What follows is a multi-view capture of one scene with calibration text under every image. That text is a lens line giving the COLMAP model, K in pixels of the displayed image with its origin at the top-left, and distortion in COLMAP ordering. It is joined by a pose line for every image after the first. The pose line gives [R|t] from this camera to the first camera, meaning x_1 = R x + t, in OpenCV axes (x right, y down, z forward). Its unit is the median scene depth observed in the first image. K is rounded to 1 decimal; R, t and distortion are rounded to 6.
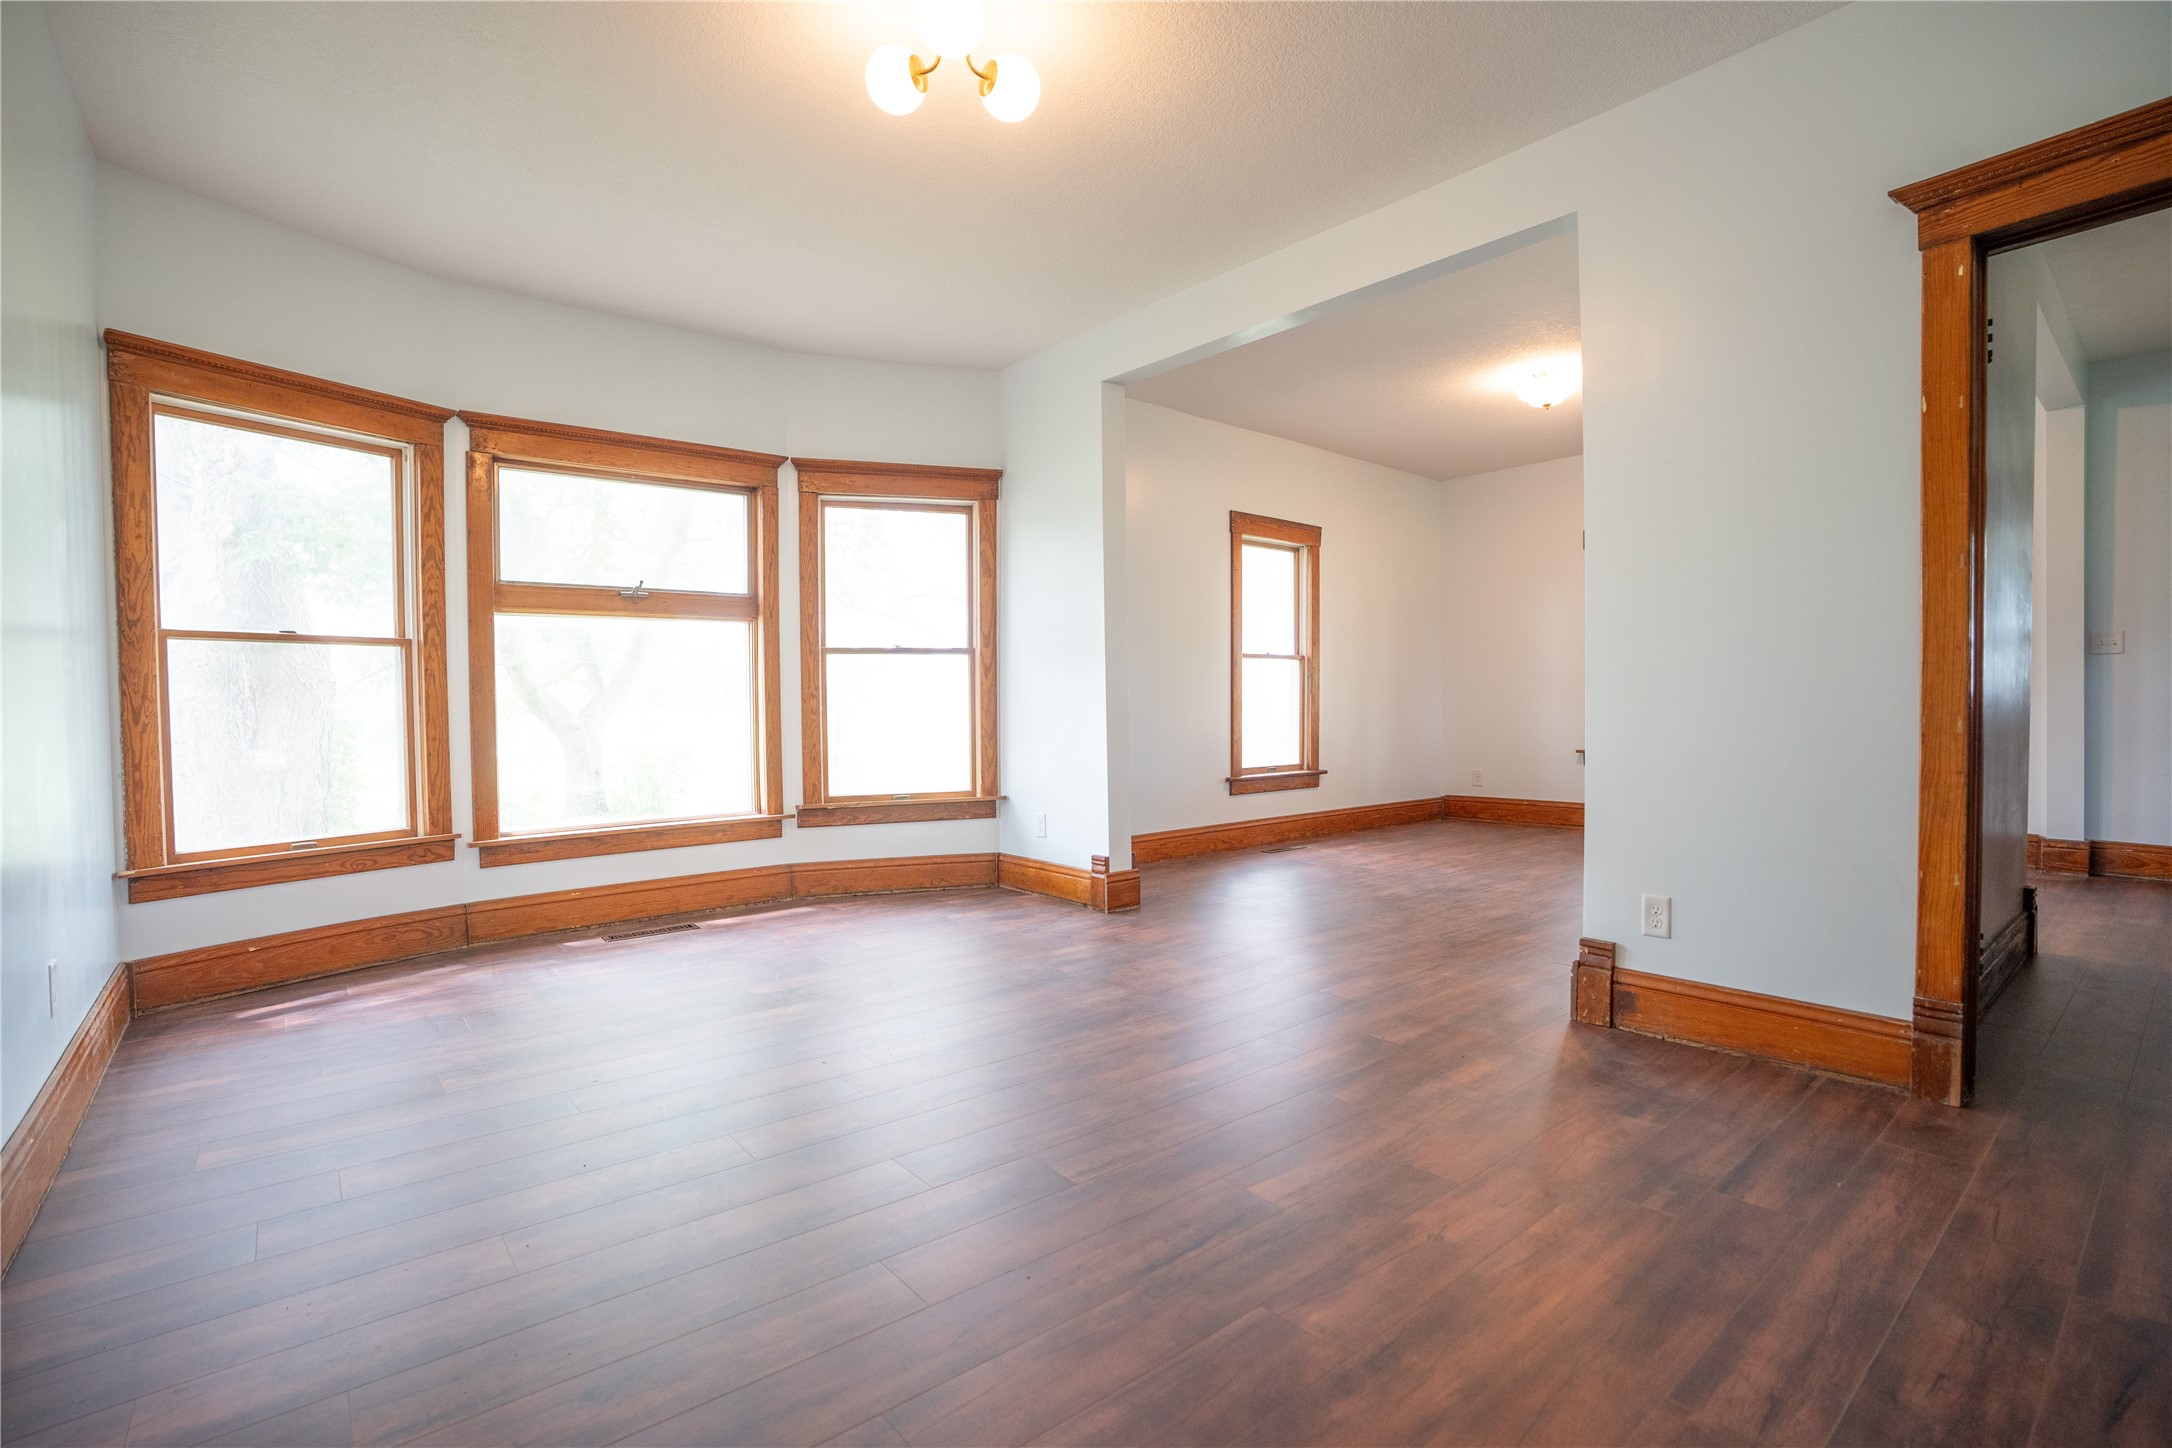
lens RADIAL K [[983.6, 0, 1085.4], [0, 983.6, 732.8], [0, 0, 1]] dist [-0.069929, 0.026023]
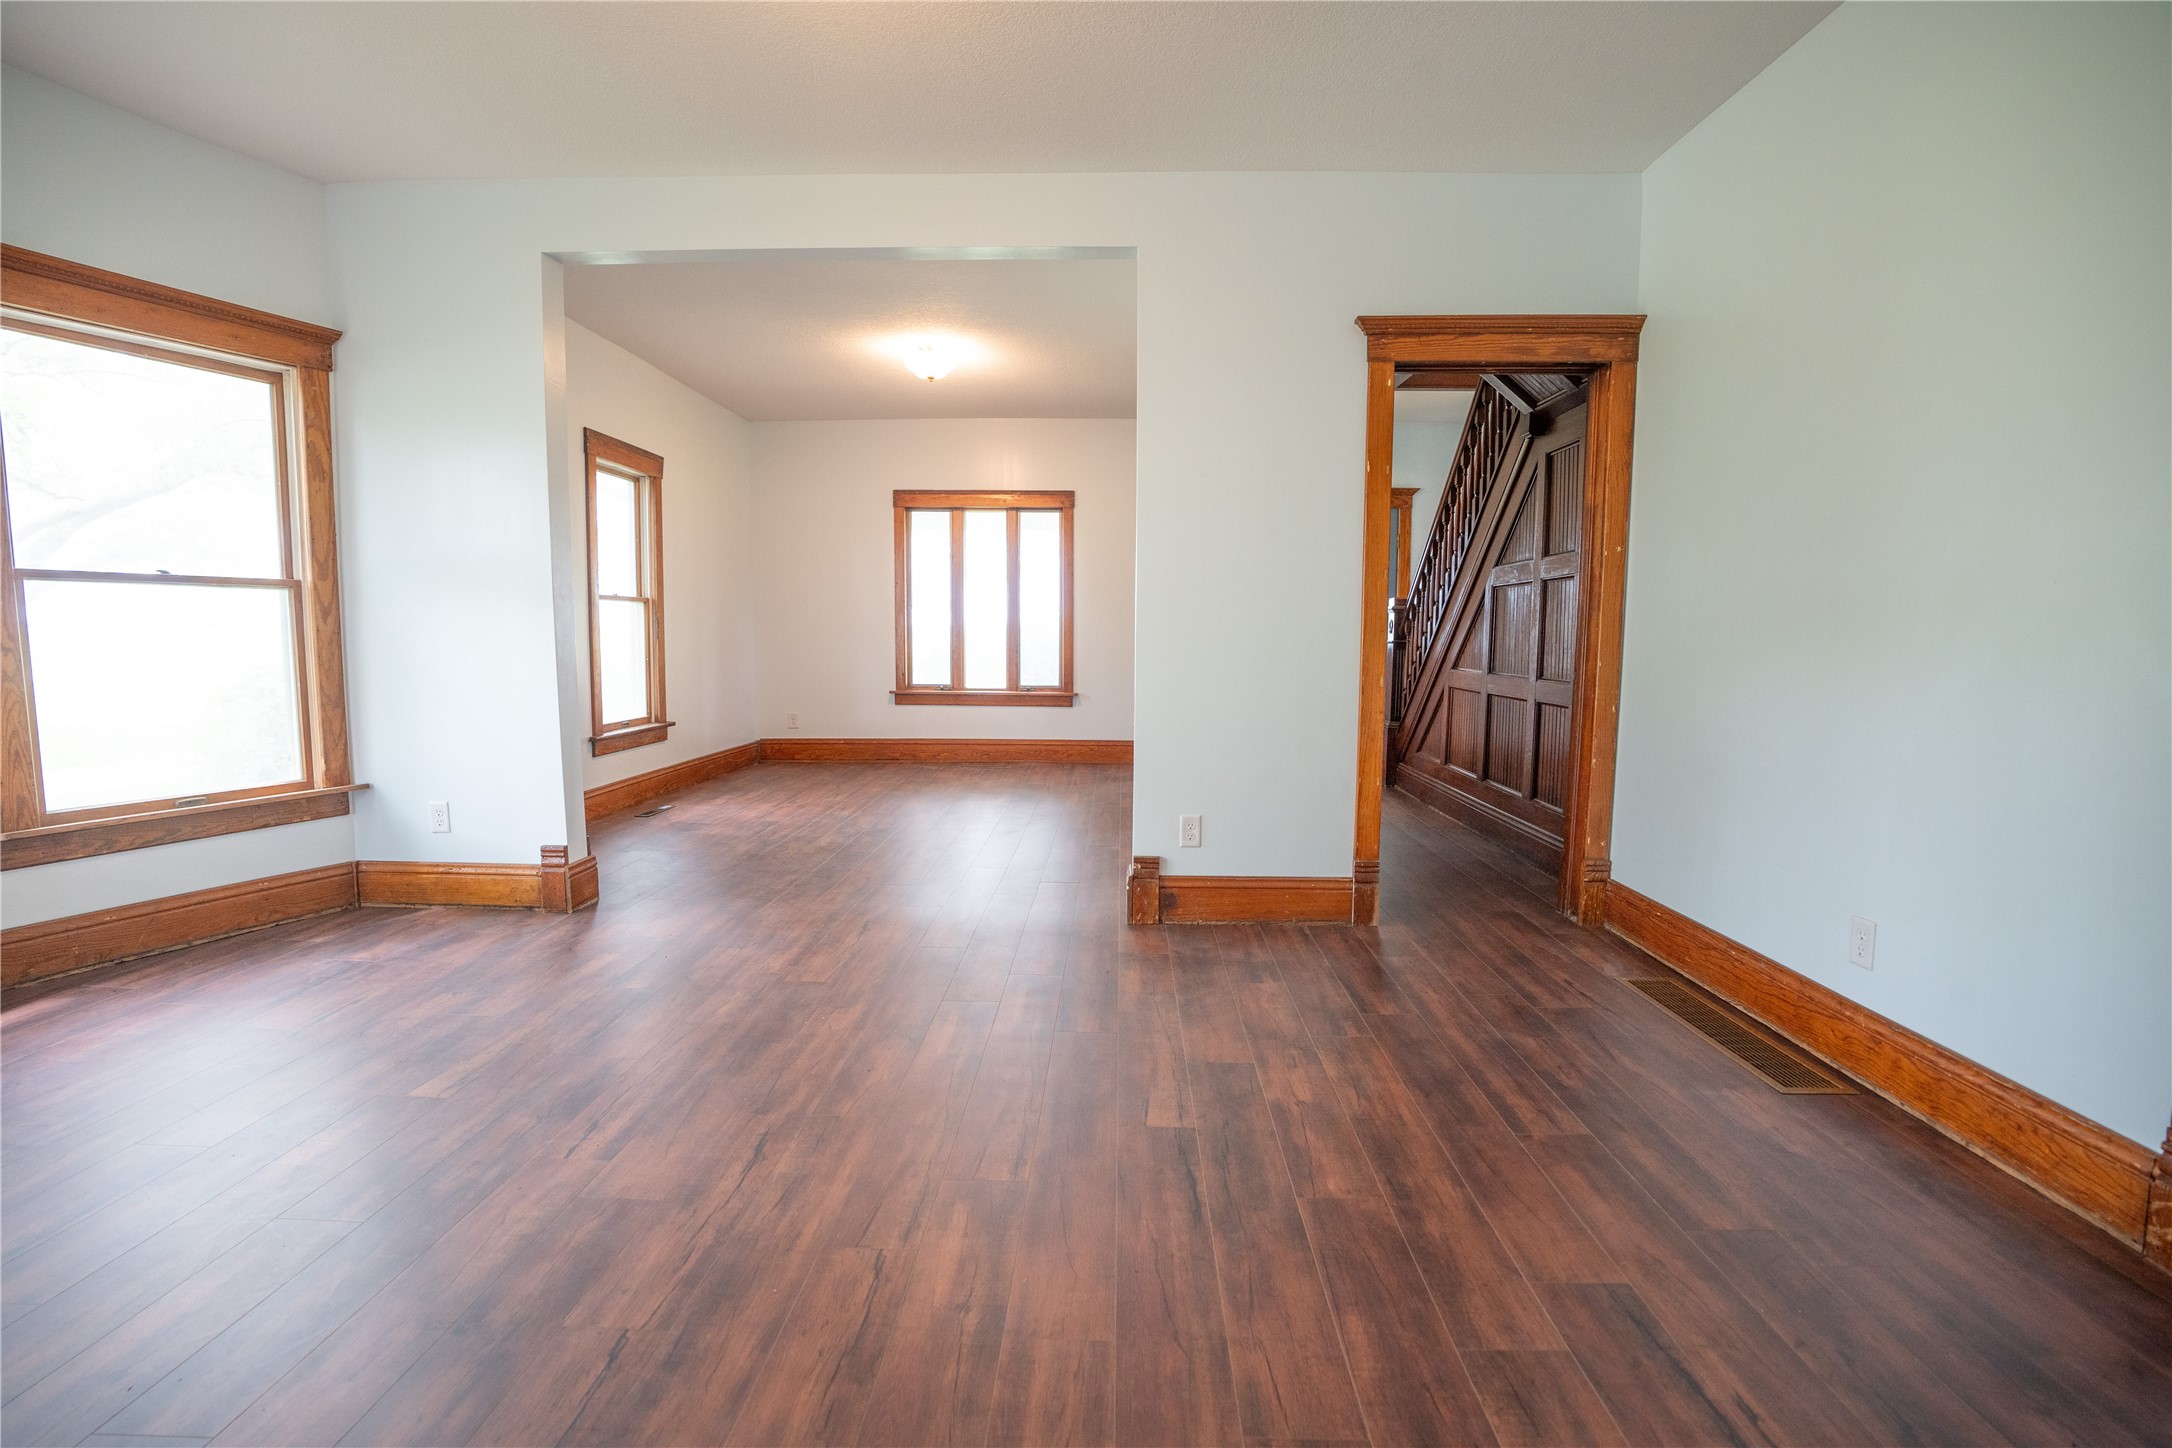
lens RADIAL K [[983.6, 0, 1085.4], [0, 983.6, 732.8], [0, 0, 1]] dist [-0.069929, 0.026023]
pose [[0.671815, -0.061493, 0.738162, -0.248934], [0.011546, 0.997296, 0.072572, -0.020038], [-0.740629, -0.040232, 0.670709, 0.122546]]
